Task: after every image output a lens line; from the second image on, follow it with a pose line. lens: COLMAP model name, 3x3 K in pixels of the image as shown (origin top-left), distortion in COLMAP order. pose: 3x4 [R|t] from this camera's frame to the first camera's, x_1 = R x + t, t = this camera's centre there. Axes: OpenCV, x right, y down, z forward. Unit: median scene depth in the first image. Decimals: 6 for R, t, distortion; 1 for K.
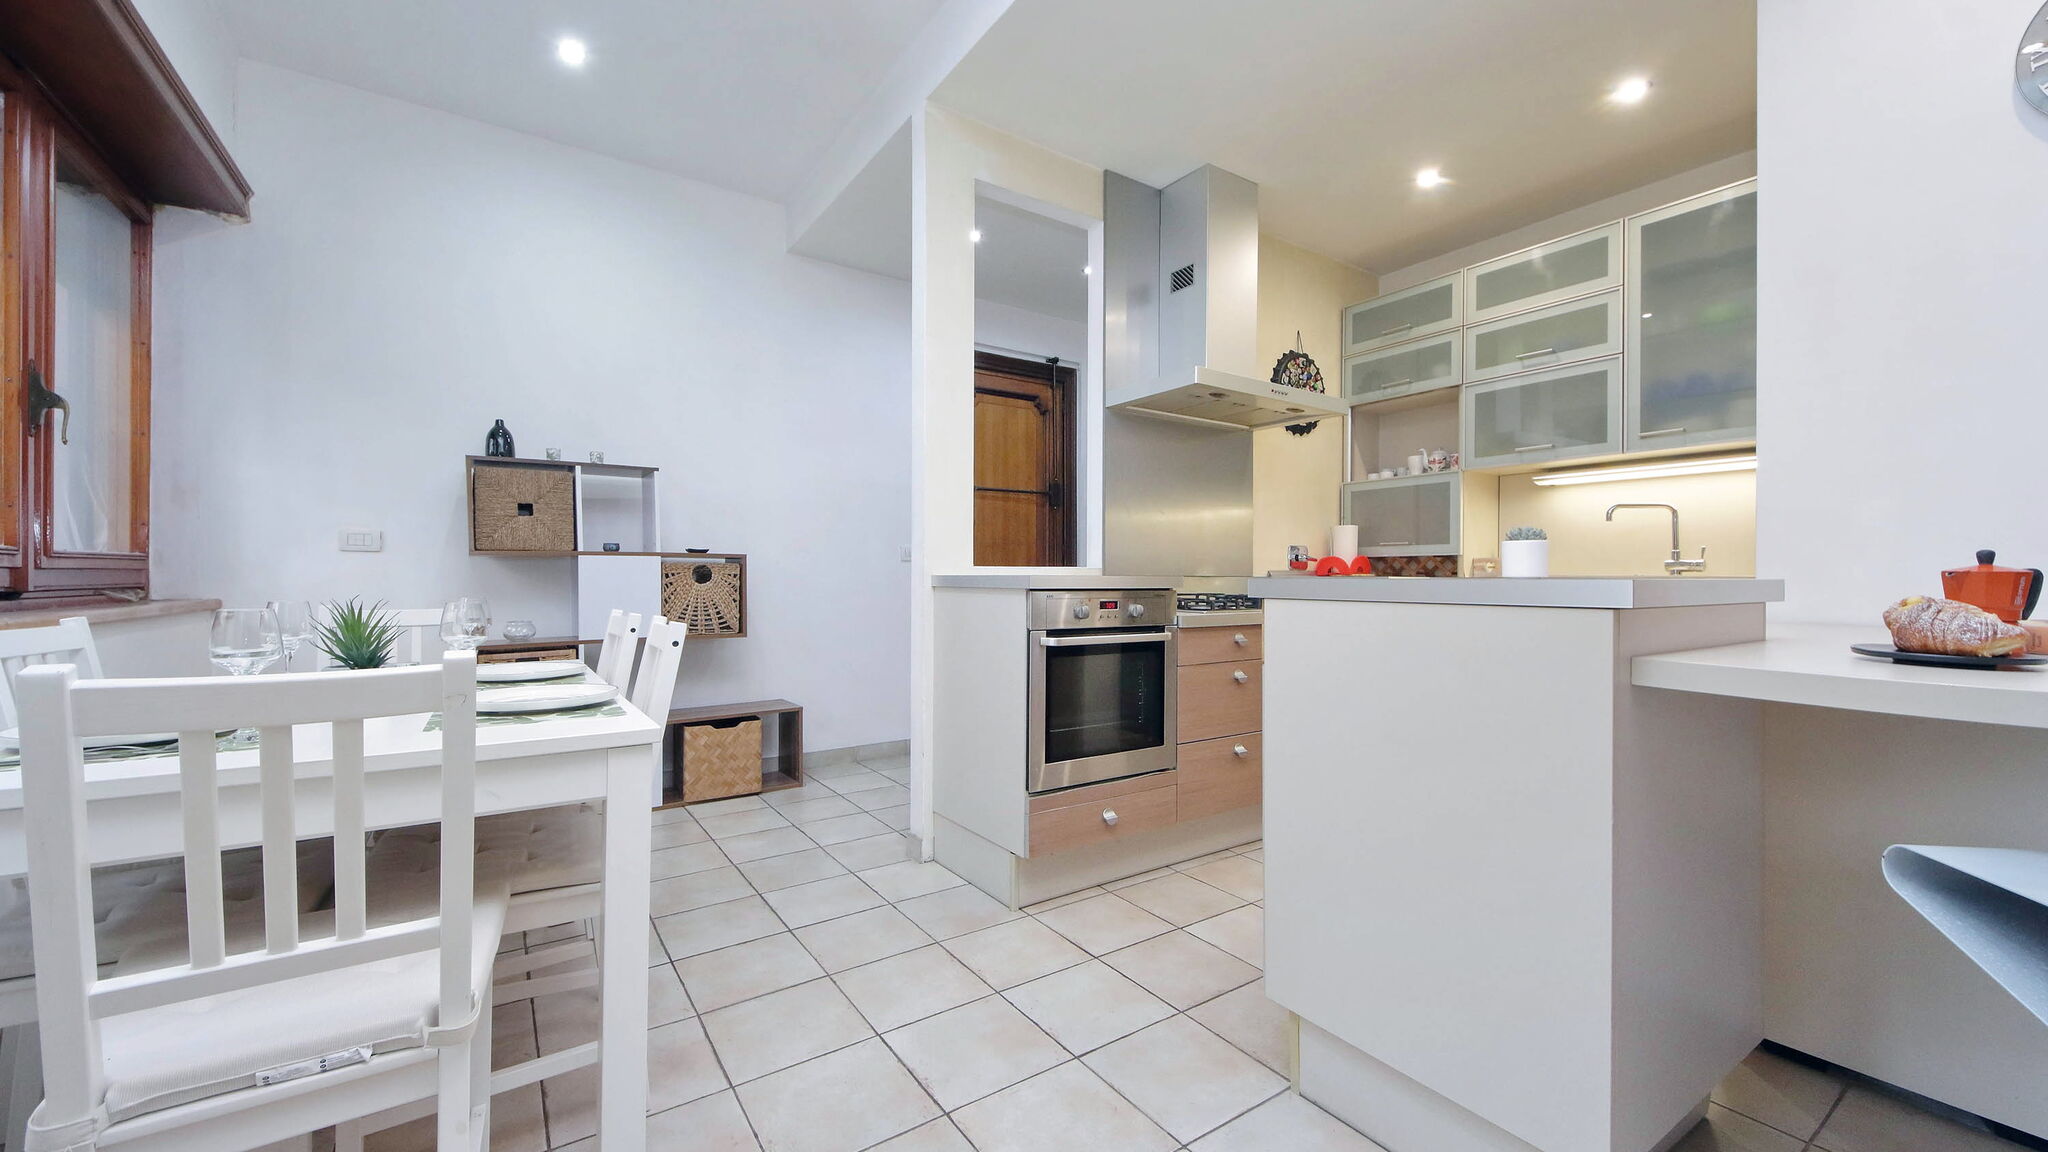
lens RADIAL K [[778.5, 0, 1029.5], [0, 778.5, 587.5], [0, 0, 1]] dist [0.022421, -0.008186]
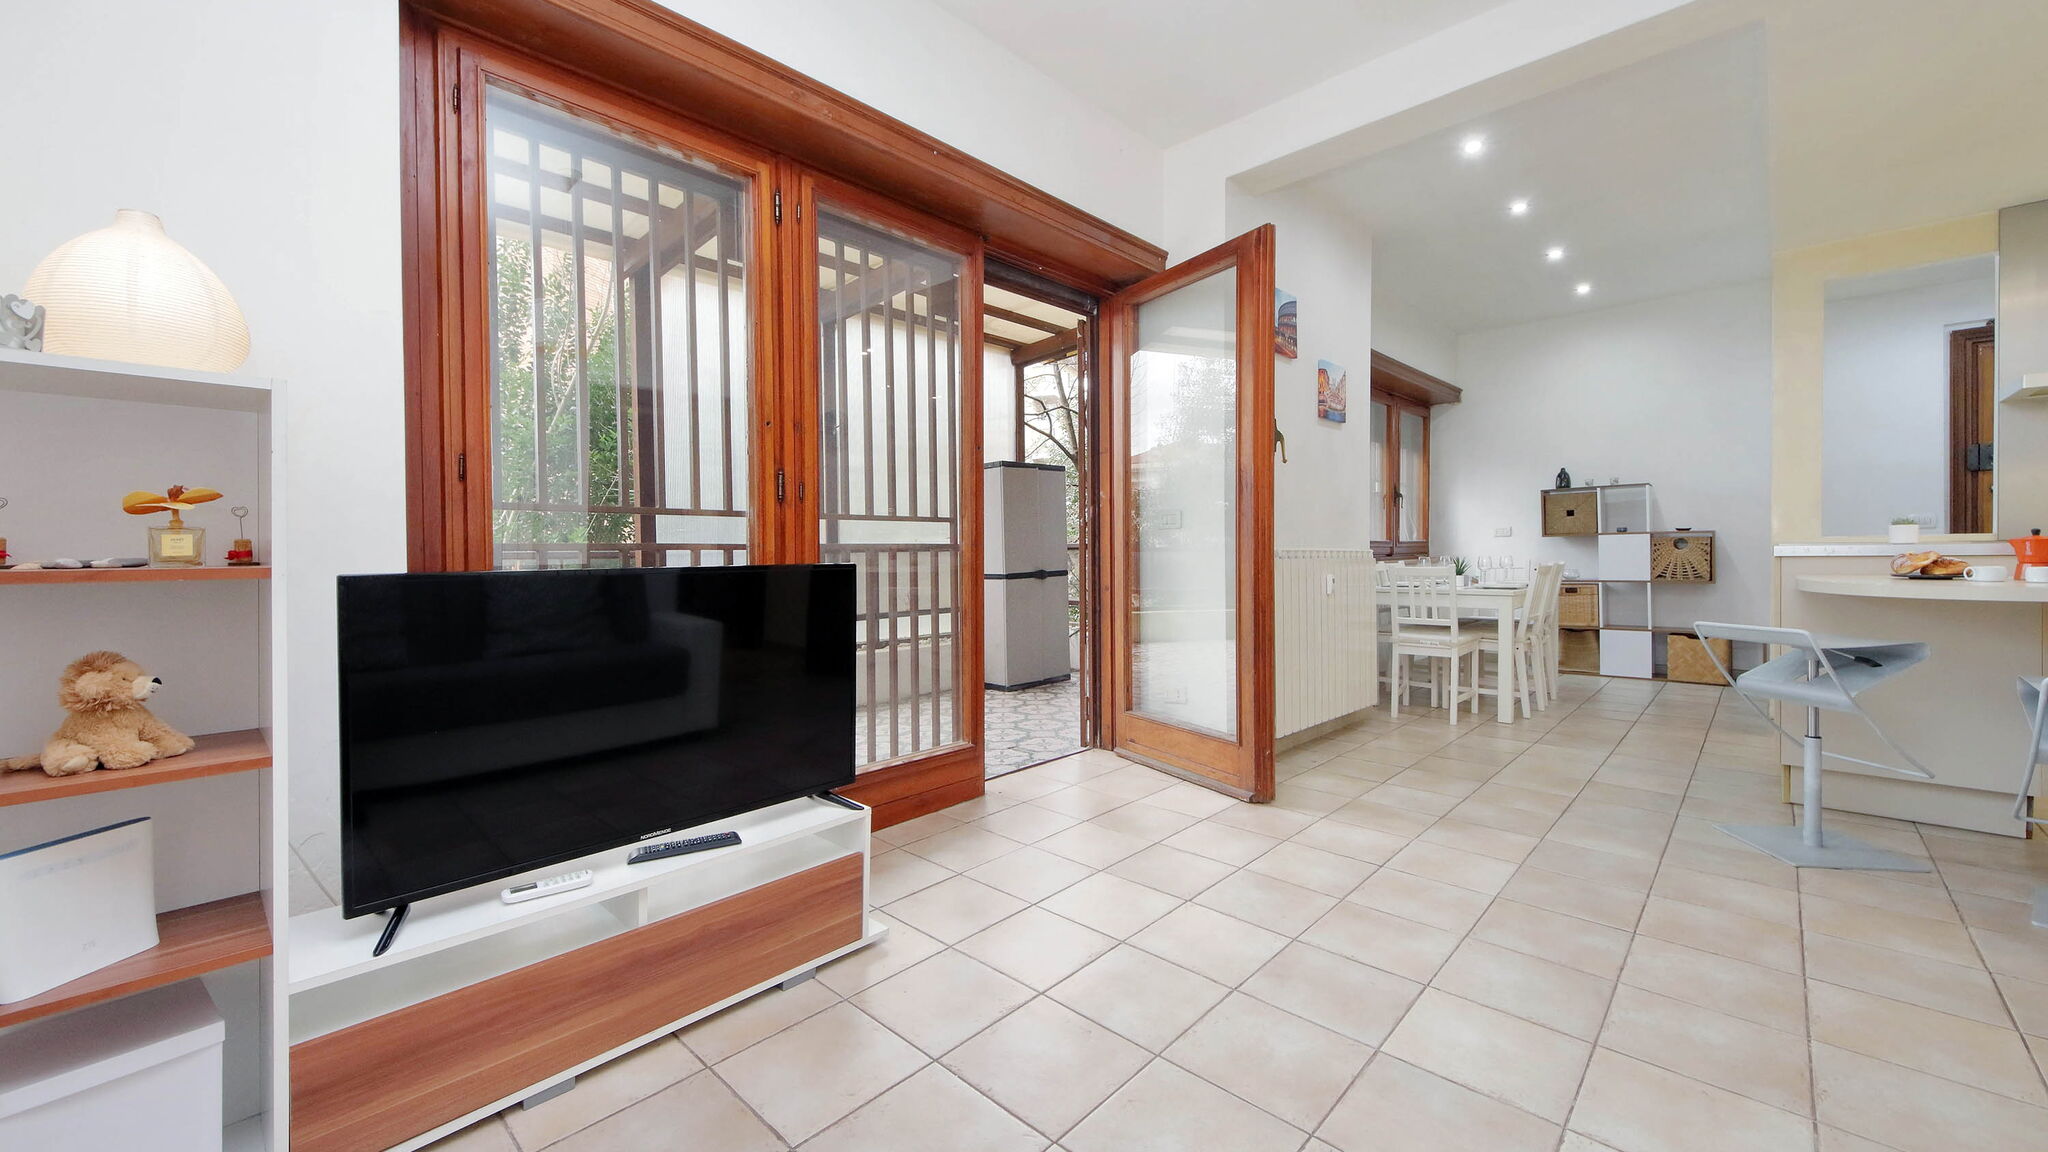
lens RADIAL K [[778.5, 0, 1010.7], [0, 778.5, 555.7], [0, 0, 1]] dist [0.022421, -0.008186]
pose [[0.192265, -0.001176, -0.981342, 0.986808], [0.001053, 0.999999, -0.000992, 0.008810], [0.981343, -0.000843, 0.192266, -0.734971]]
